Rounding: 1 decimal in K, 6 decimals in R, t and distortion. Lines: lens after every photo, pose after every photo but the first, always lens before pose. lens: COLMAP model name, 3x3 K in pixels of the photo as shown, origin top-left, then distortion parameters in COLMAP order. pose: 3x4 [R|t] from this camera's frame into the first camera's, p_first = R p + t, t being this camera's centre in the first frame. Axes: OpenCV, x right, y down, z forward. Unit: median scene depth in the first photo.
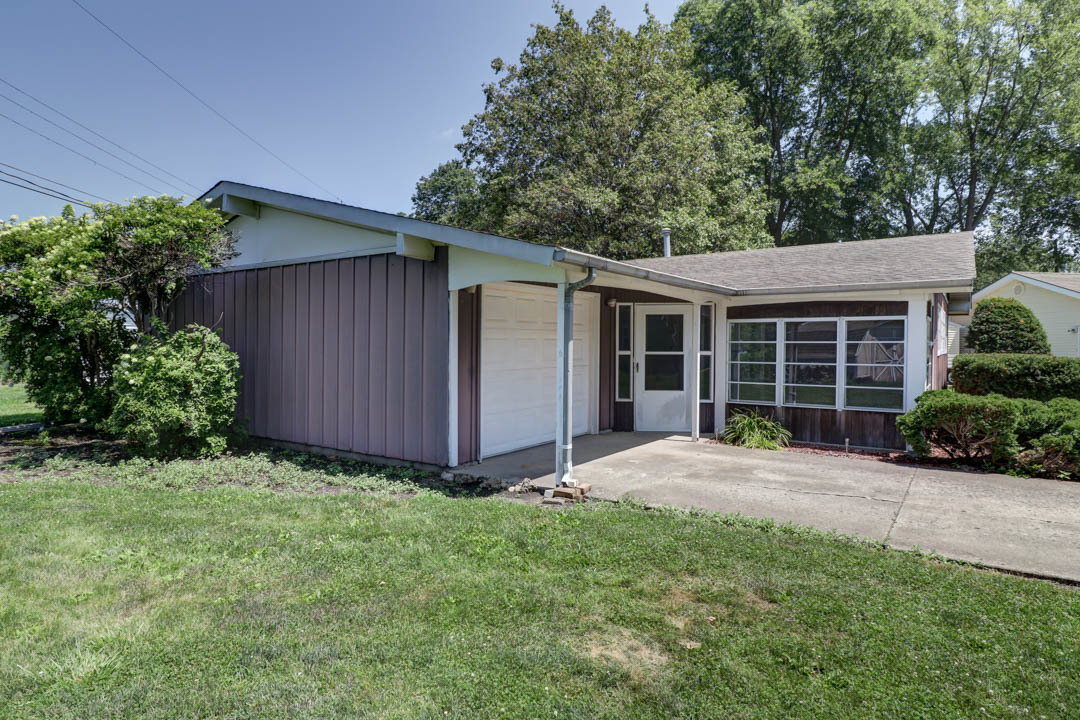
lens RADIAL K [[634.9, 0, 540.0], [0, 634.9, 360.0], [0, 0, 1]] dist [0.002447, 0.000147]
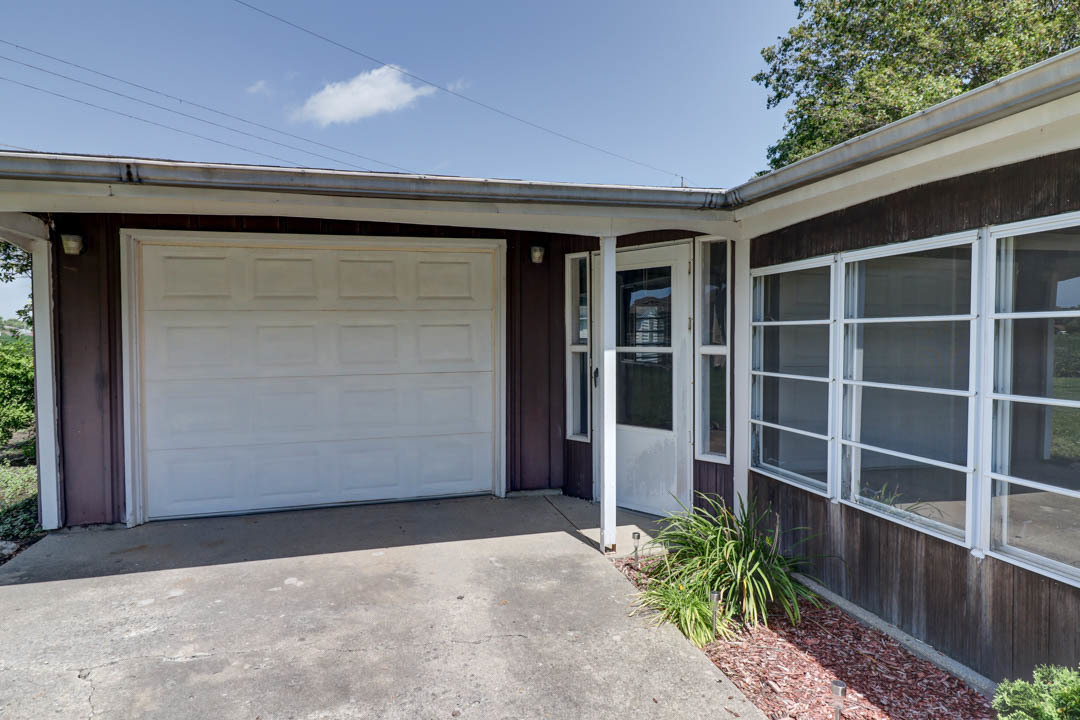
lens RADIAL K [[634.9, 0, 540.0], [0, 634.9, 360.0], [0, 0, 1]] dist [0.002447, 0.000147]
pose [[0.761319, 0.015020, -0.648204, 0.457621], [-0.003322, 0.999809, 0.019265, -0.012407], [0.648369, -0.012513, 0.761223, 0.594875]]
